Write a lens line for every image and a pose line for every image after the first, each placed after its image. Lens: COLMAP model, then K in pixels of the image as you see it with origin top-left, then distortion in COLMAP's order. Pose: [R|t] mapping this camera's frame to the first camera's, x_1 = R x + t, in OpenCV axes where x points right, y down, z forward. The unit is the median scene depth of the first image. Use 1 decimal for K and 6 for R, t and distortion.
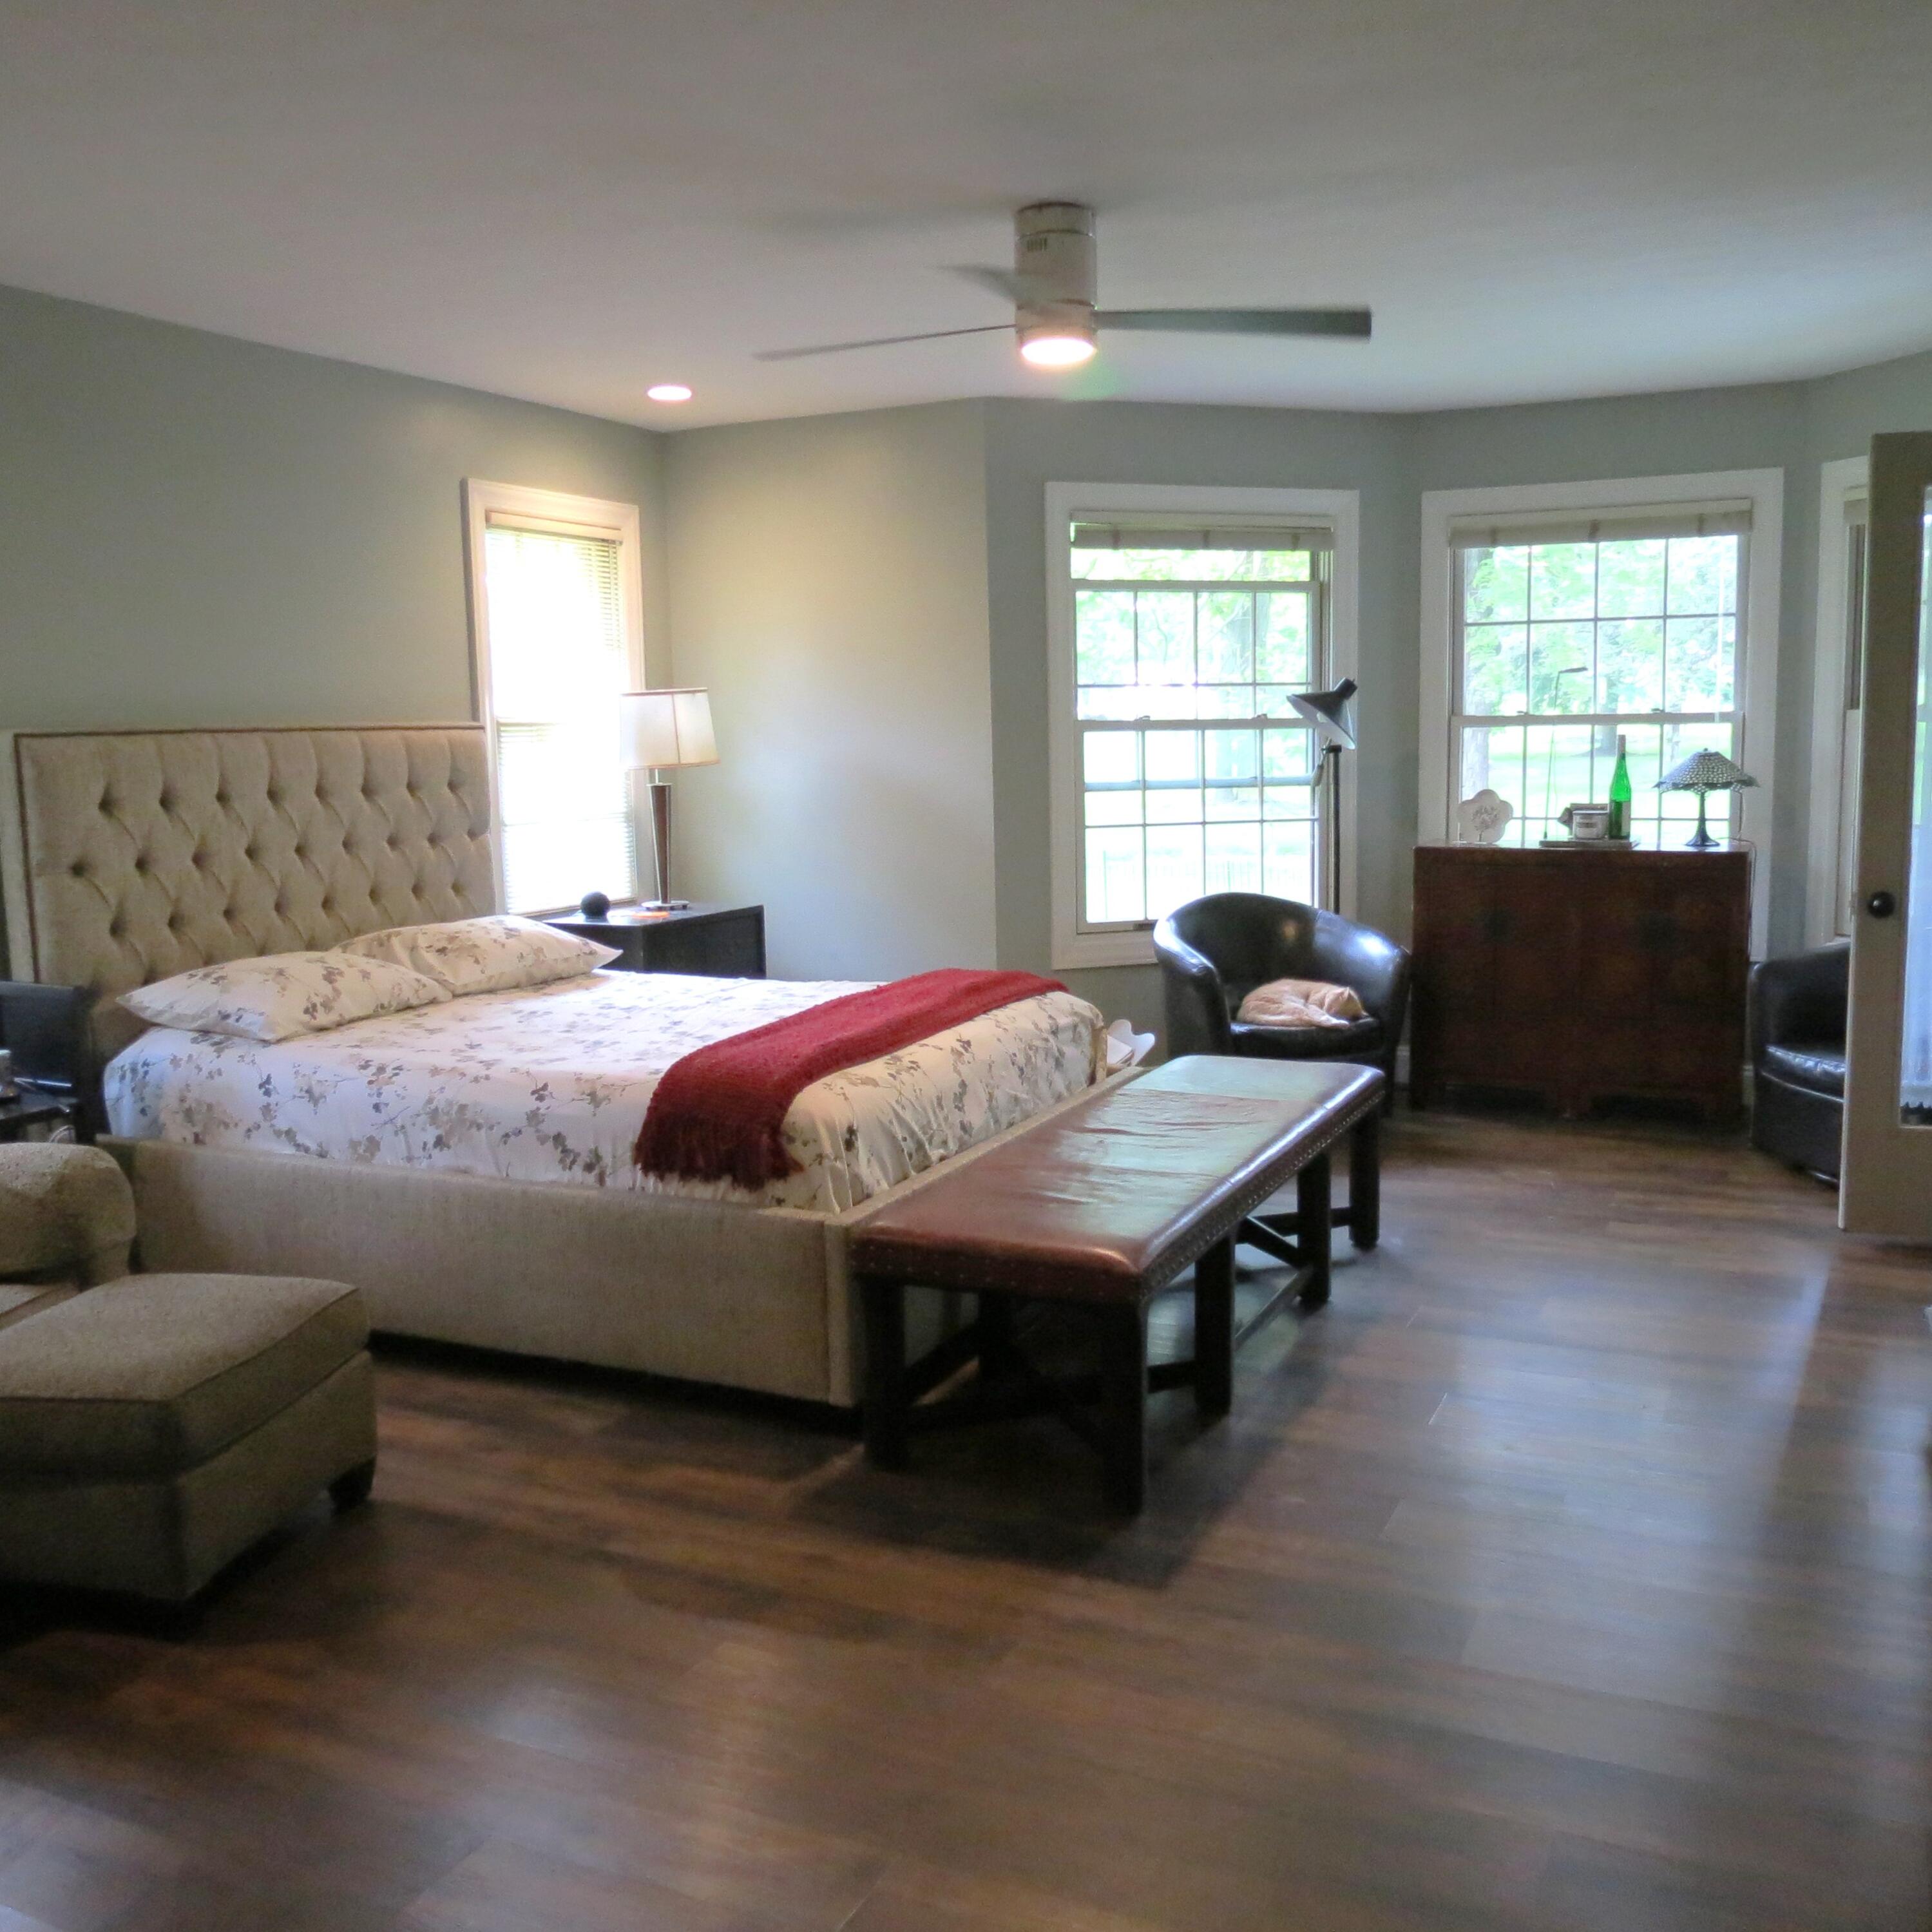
lens RADIAL K [[1837.1, 0, 958.0], [0, 1837.1, 962.5], [0, 0, 1]] dist [-0.013572, 0.000000]
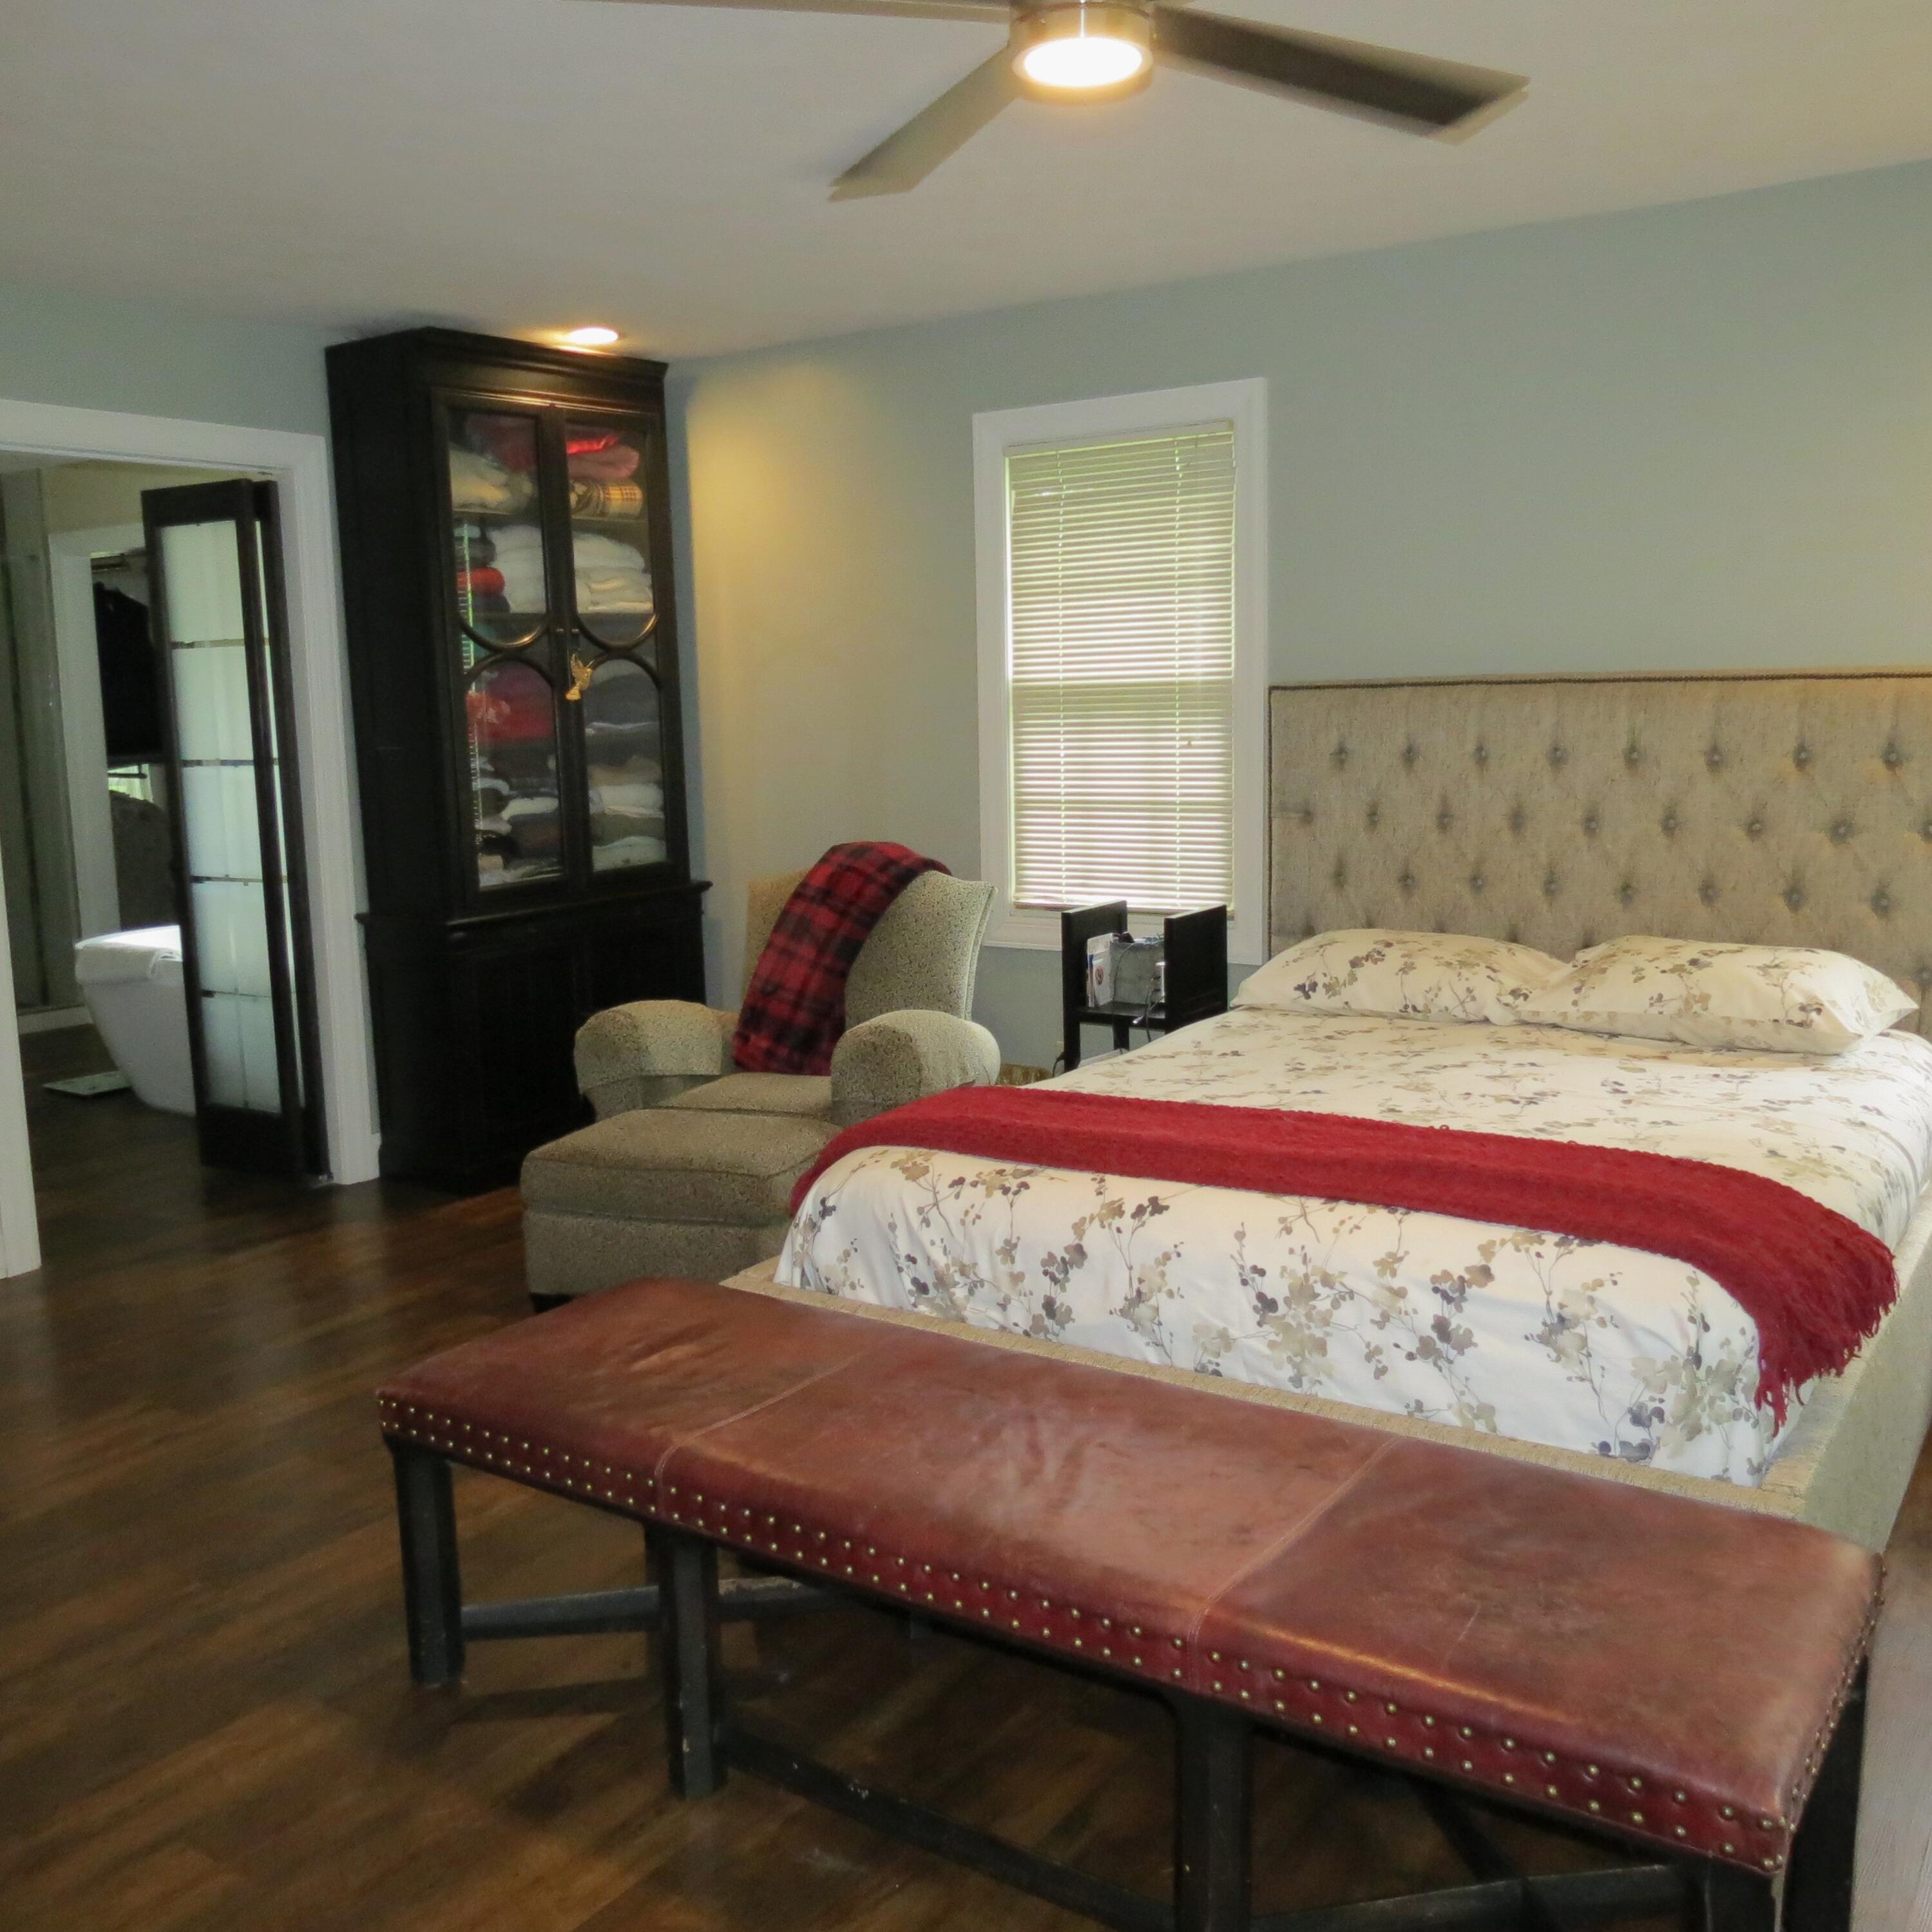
lens RADIAL K [[1837.1, 0, 957.2], [0, 1837.1, 972.7], [0, 0, 1]] dist [-0.013572, 0.000000]
pose [[-0.139423, 0.174822, -0.974679, 0.604025], [-0.102380, 0.976473, 0.189789, -0.145811], [0.984926, 0.126249, -0.118245, 0.959040]]
